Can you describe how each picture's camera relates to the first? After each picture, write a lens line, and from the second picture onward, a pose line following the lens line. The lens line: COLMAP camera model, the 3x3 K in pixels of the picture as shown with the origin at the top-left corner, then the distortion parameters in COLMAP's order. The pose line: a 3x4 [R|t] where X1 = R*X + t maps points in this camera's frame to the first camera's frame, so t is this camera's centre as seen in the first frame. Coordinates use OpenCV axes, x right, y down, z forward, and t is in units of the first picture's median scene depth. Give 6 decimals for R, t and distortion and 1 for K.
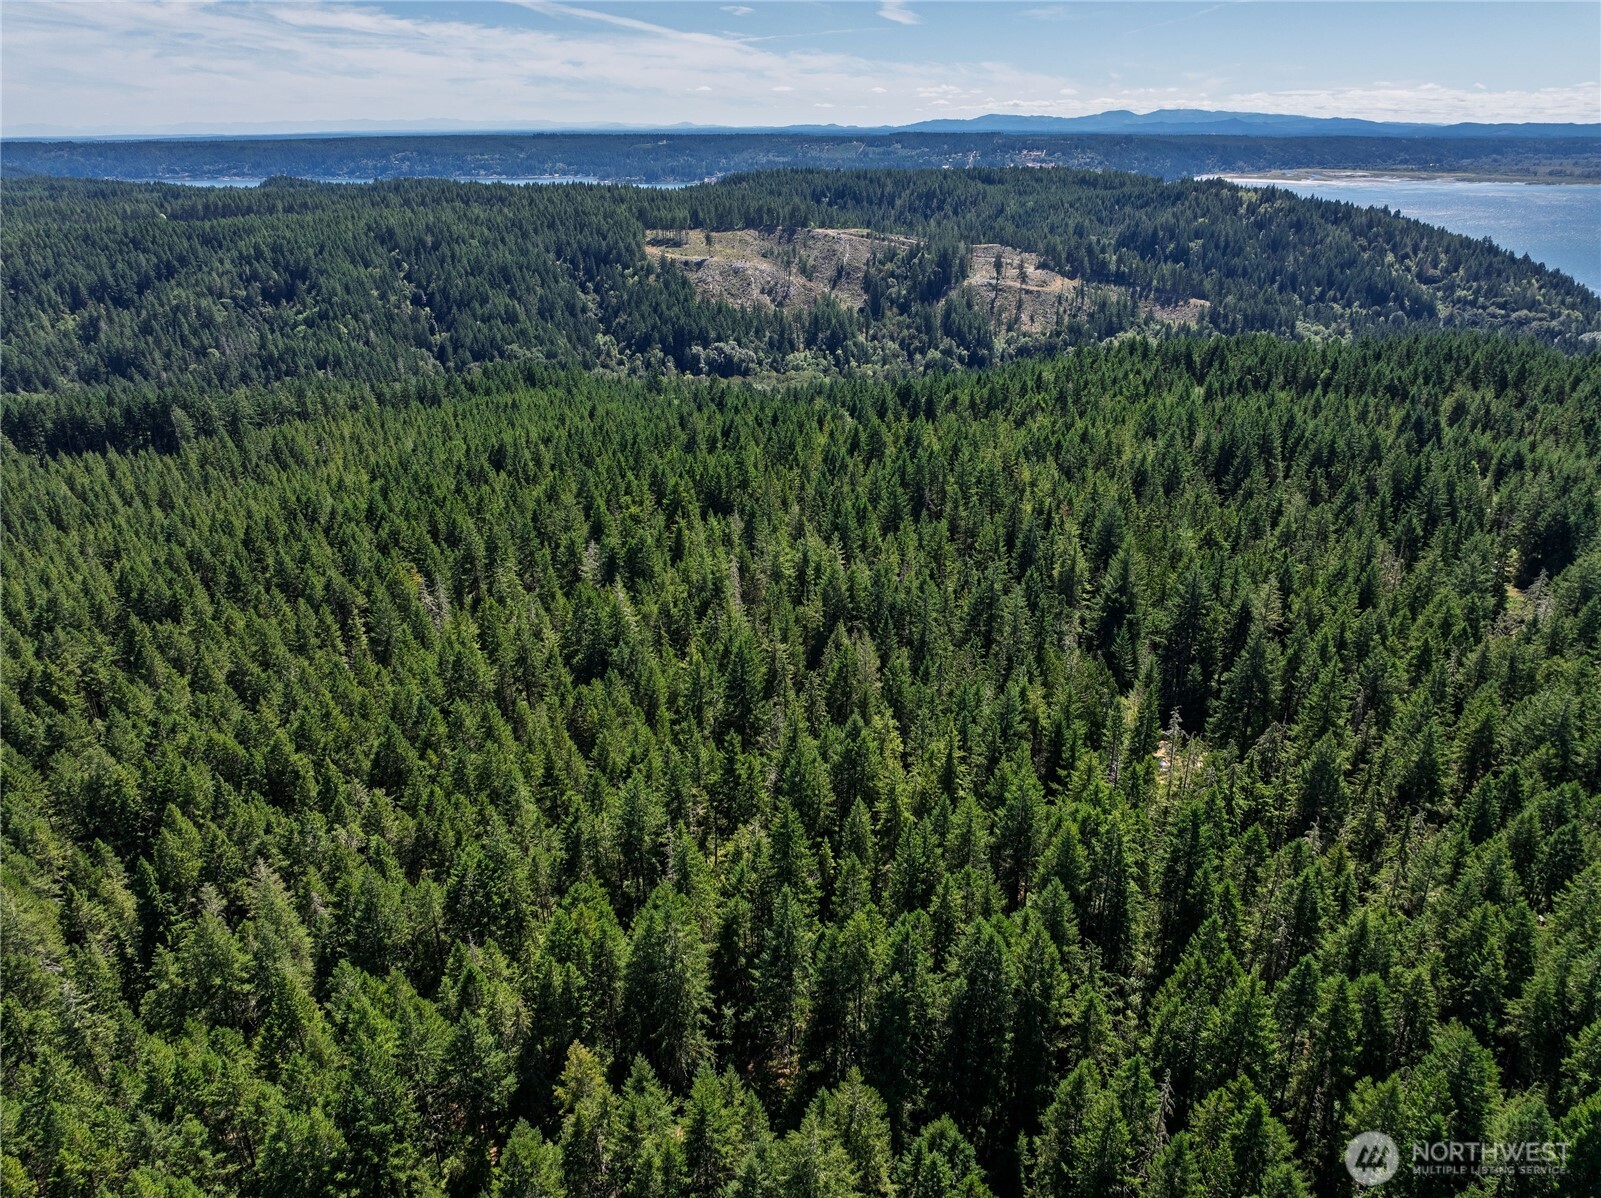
lens RADIAL K [[1139.4, 0, 801.8], [0, 1139.4, 601.5], [0, 0, 1]] dist [-0.059663, 0.034015]
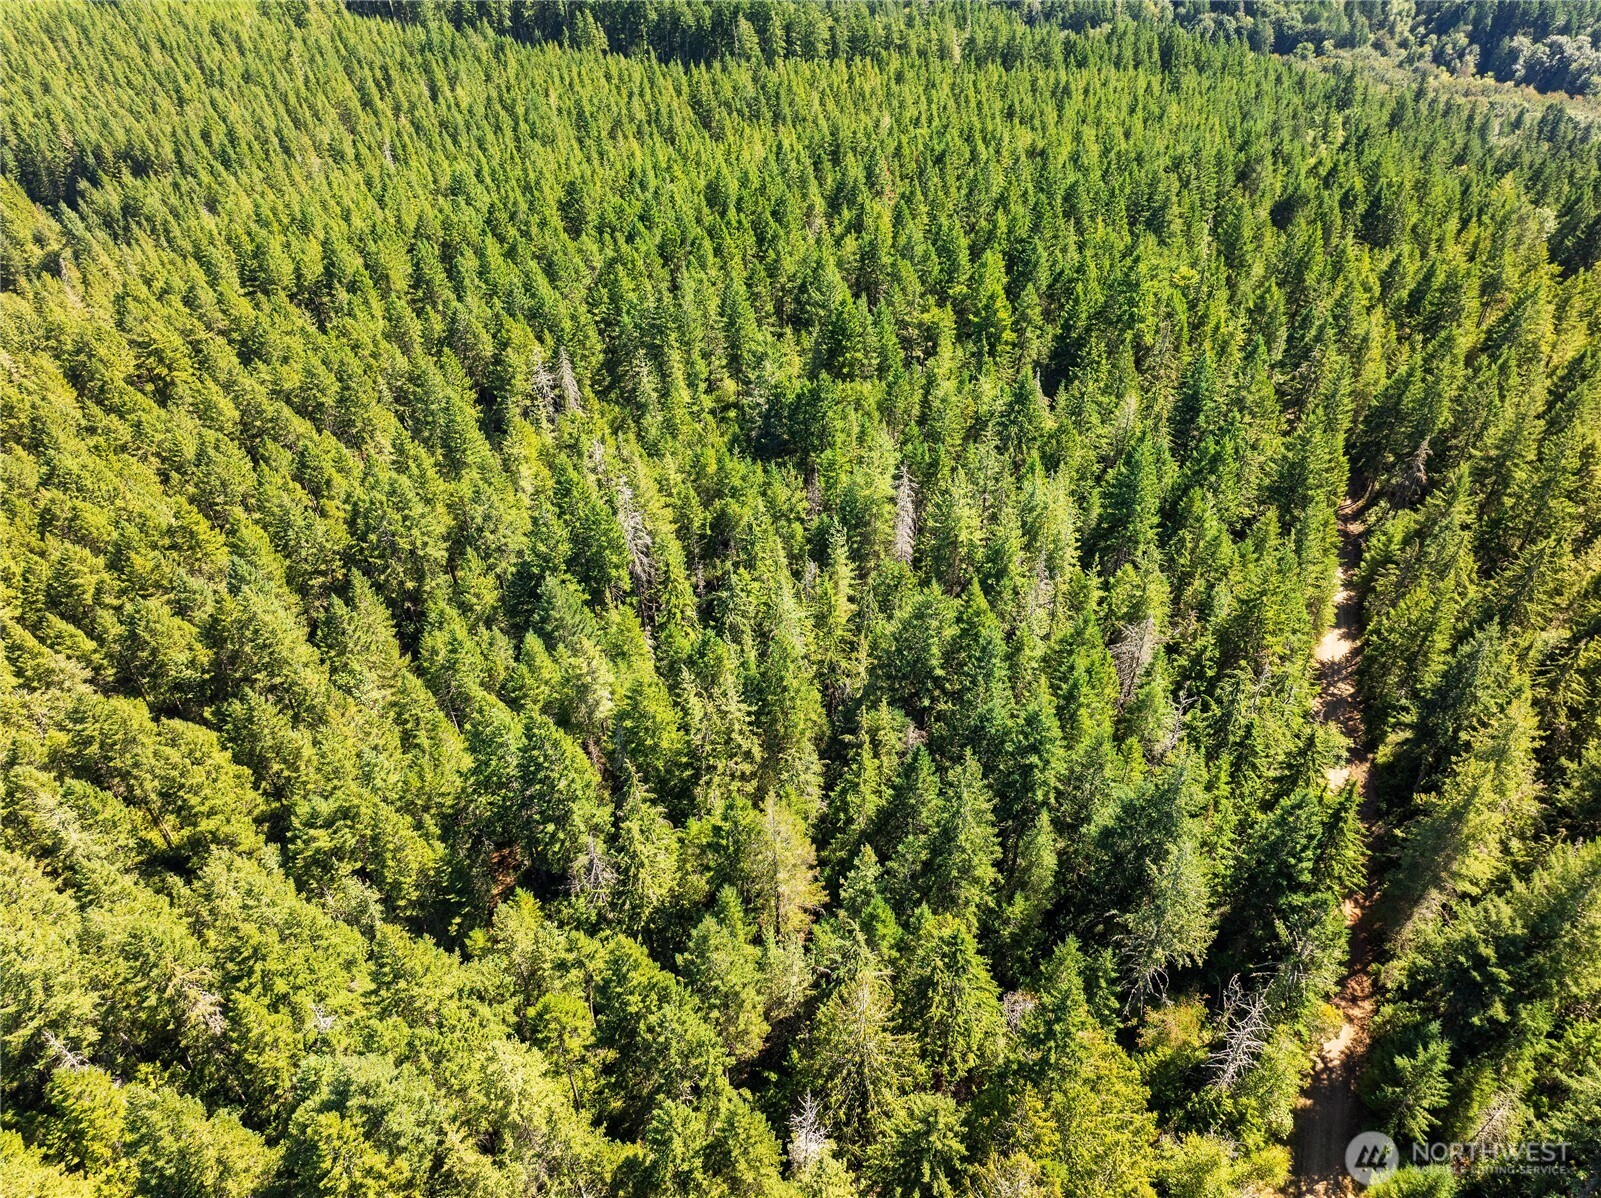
lens RADIAL K [[1139.4, 0, 799.1], [0, 1139.4, 587.3], [0, 0, 1]] dist [-0.059663, 0.034015]
pose [[0.758493, 0.408242, -0.507964, 0.049657], [-0.250263, 0.902170, 0.351365, -0.040751], [0.601712, -0.139384, 0.786457, 0.118865]]
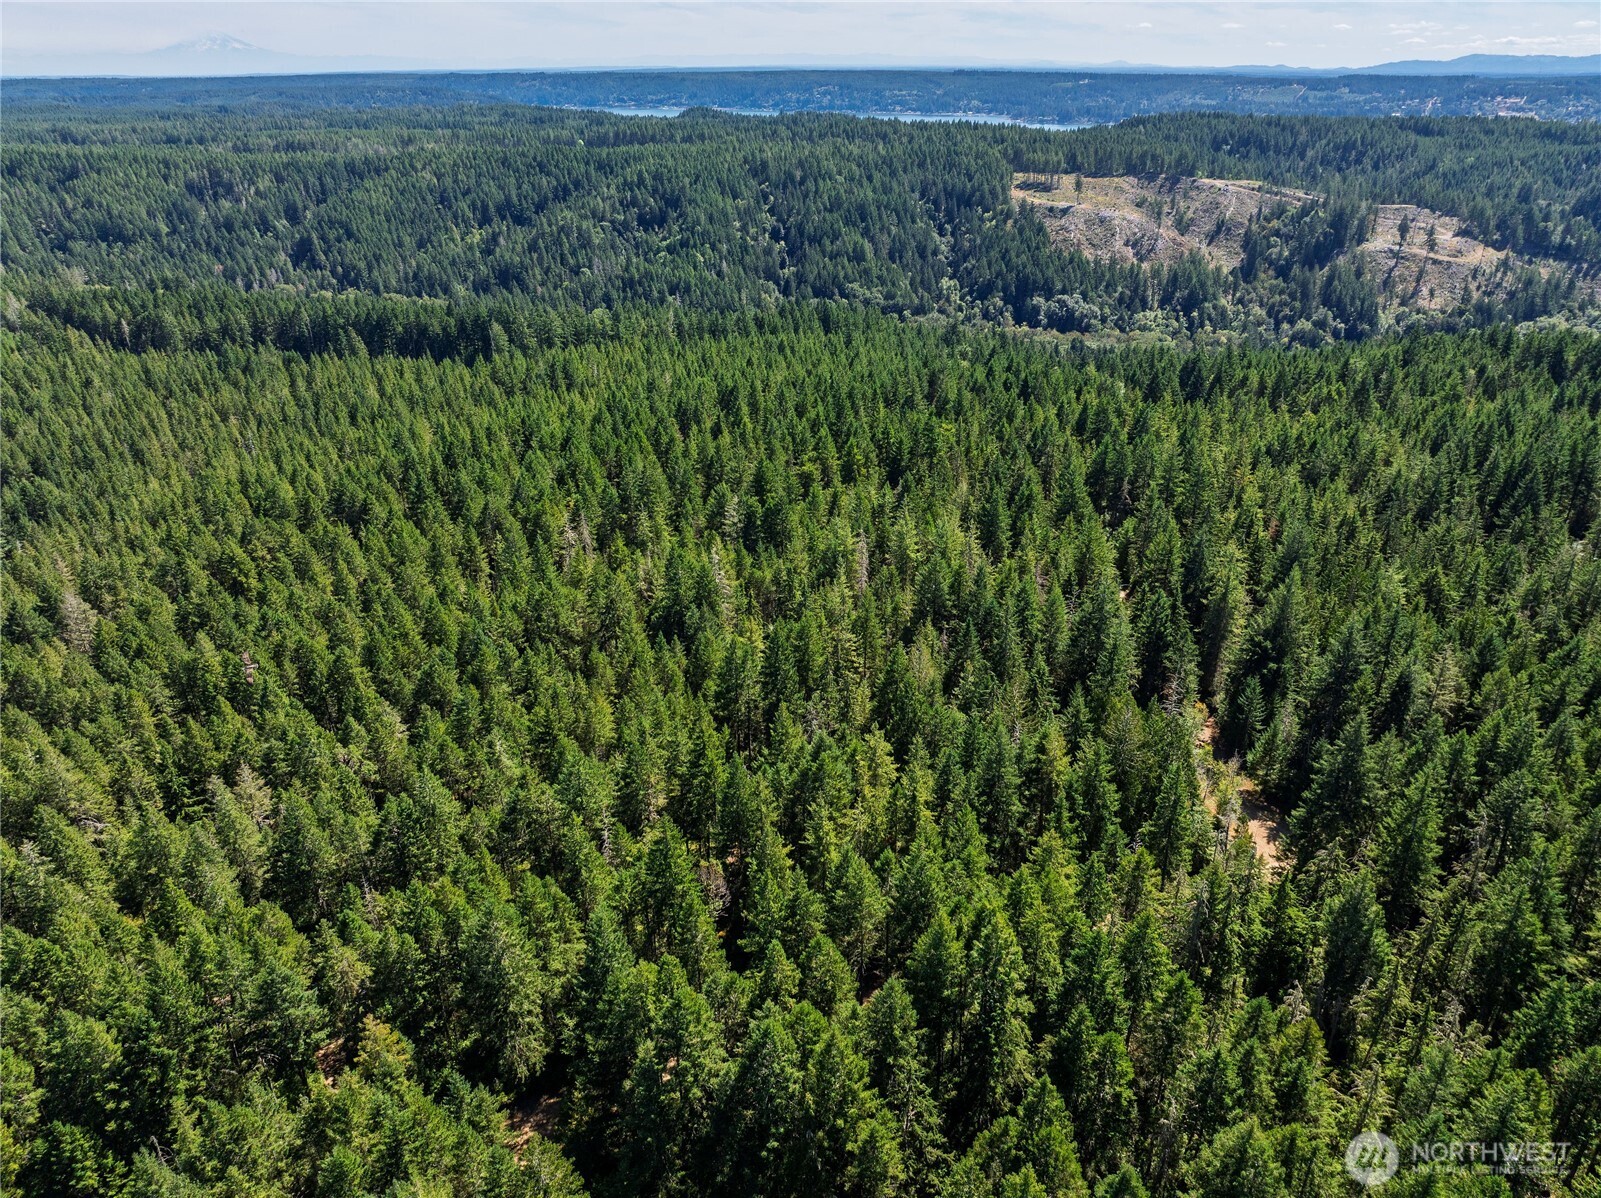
lens RADIAL K [[1139.4, 0, 796.9], [0, 1139.4, 594.8], [0, 0, 1]] dist [-0.059663, 0.034015]
pose [[0.938620, 0.146073, -0.312499, 0.043946], [-0.132634, 0.989099, 0.063959, -0.009385], [0.318435, -0.018585, 0.947763, 0.022064]]
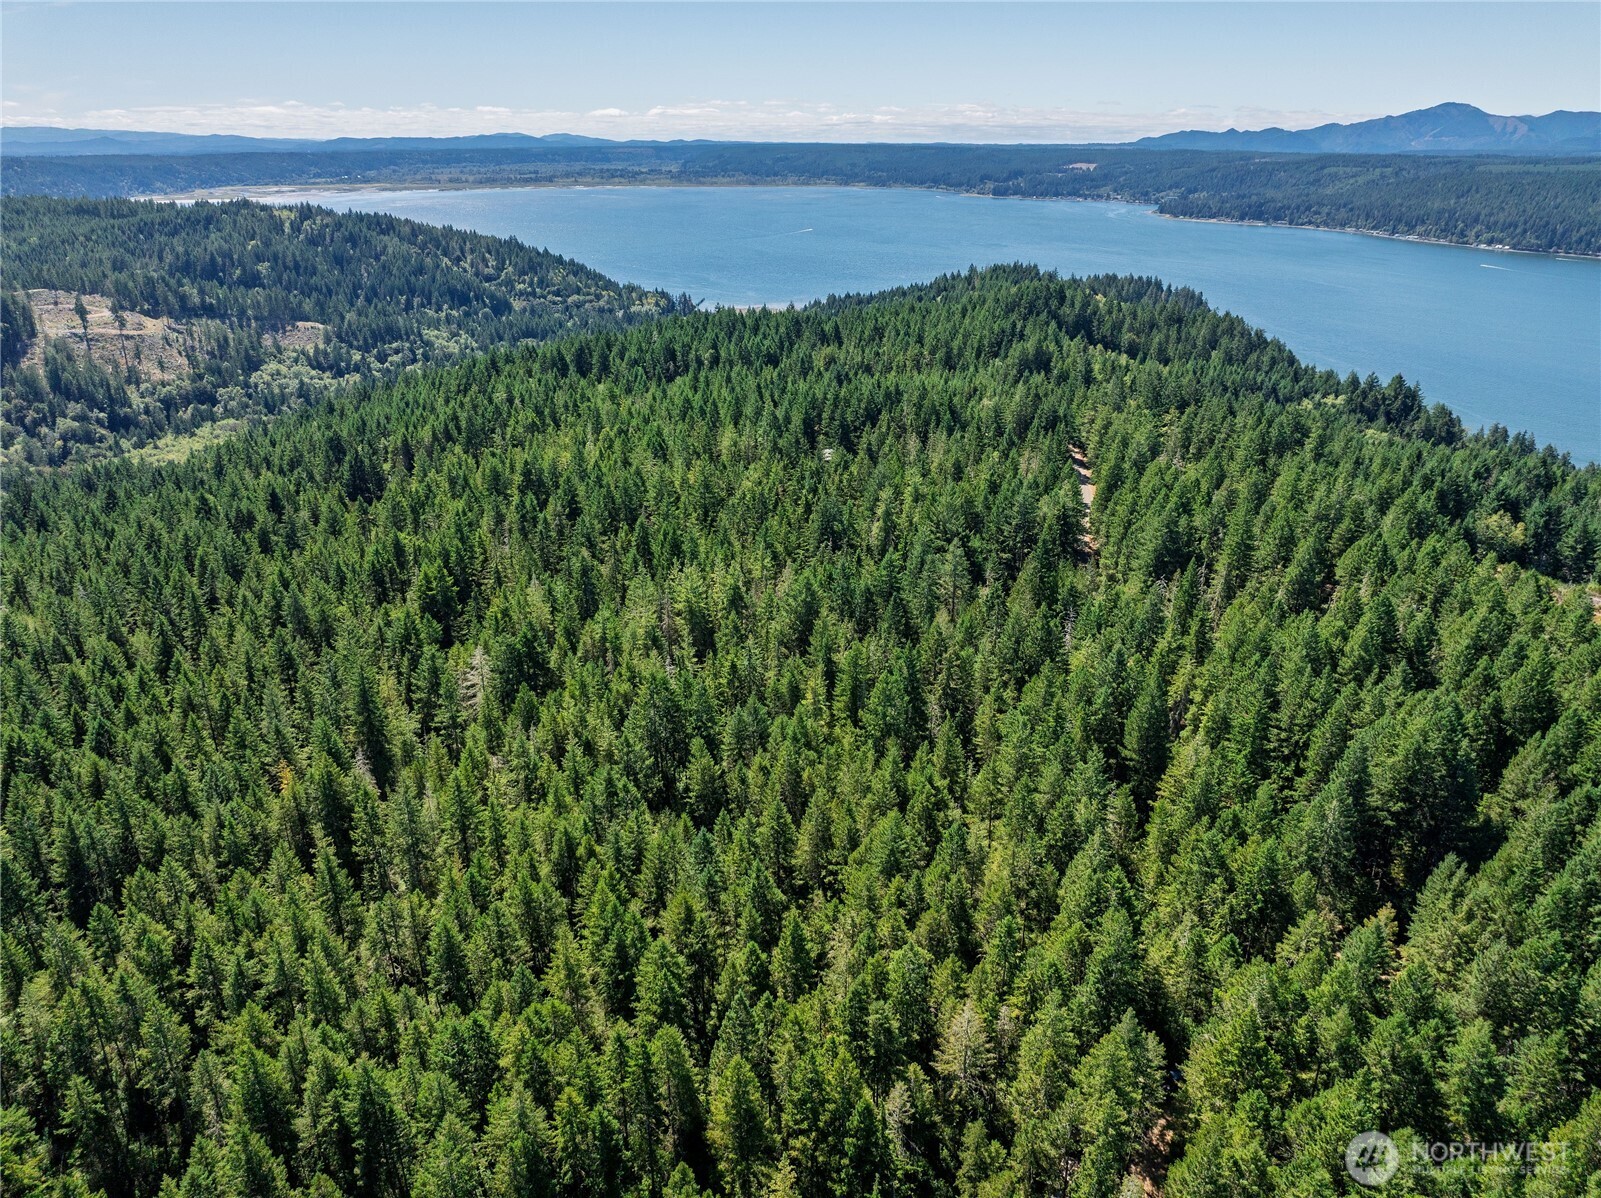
lens RADIAL K [[1139.4, 0, 797.5], [0, 1139.4, 608.0], [0, 0, 1]] dist [-0.059663, 0.034015]
pose [[0.627628, -0.292564, 0.721449, -0.159252], [0.298389, 0.946332, 0.124175, -0.028435], [-0.719060, 0.137337, 0.681243, 0.068247]]
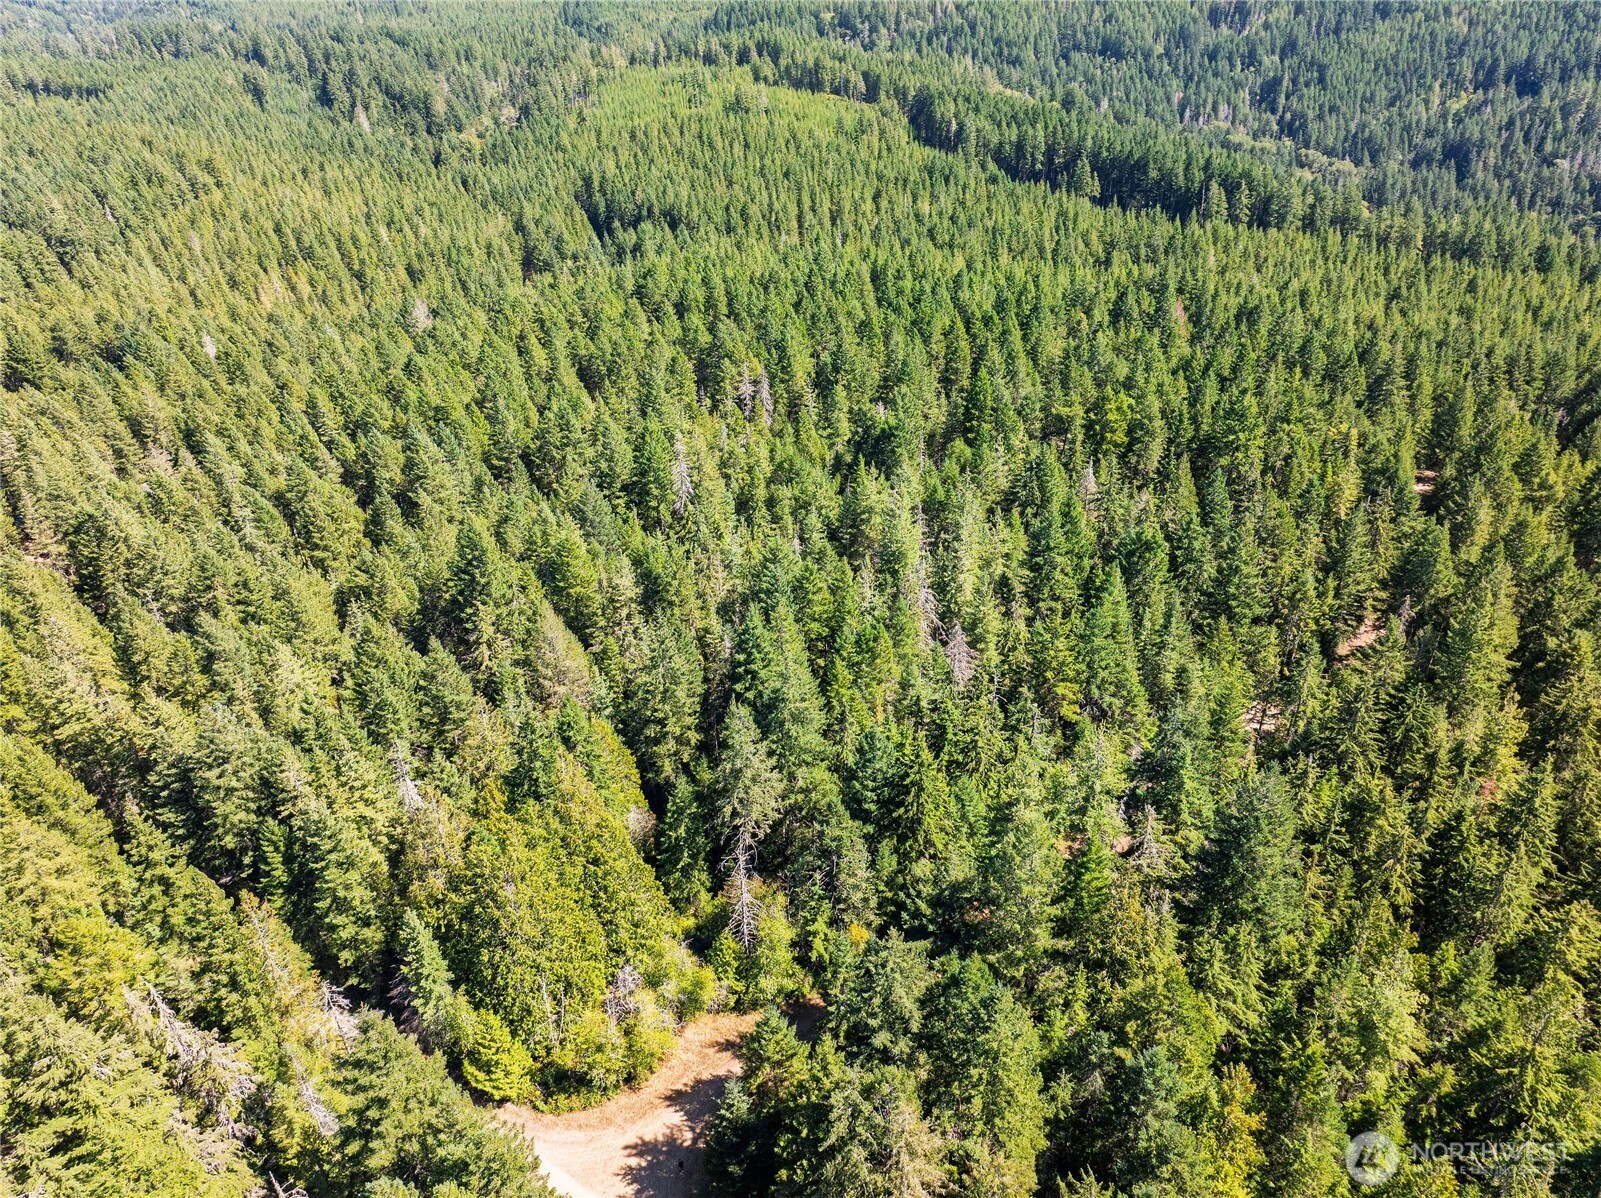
lens RADIAL K [[1139.4, 0, 795.9], [0, 1139.4, 575.9], [0, 0, 1]] dist [-0.059663, 0.034015]
pose [[0.302198, 0.493272, -0.815696, 0.117505], [-0.366804, 0.849990, 0.378117, -0.054355], [0.879847, 0.184934, 0.437799, 0.153448]]
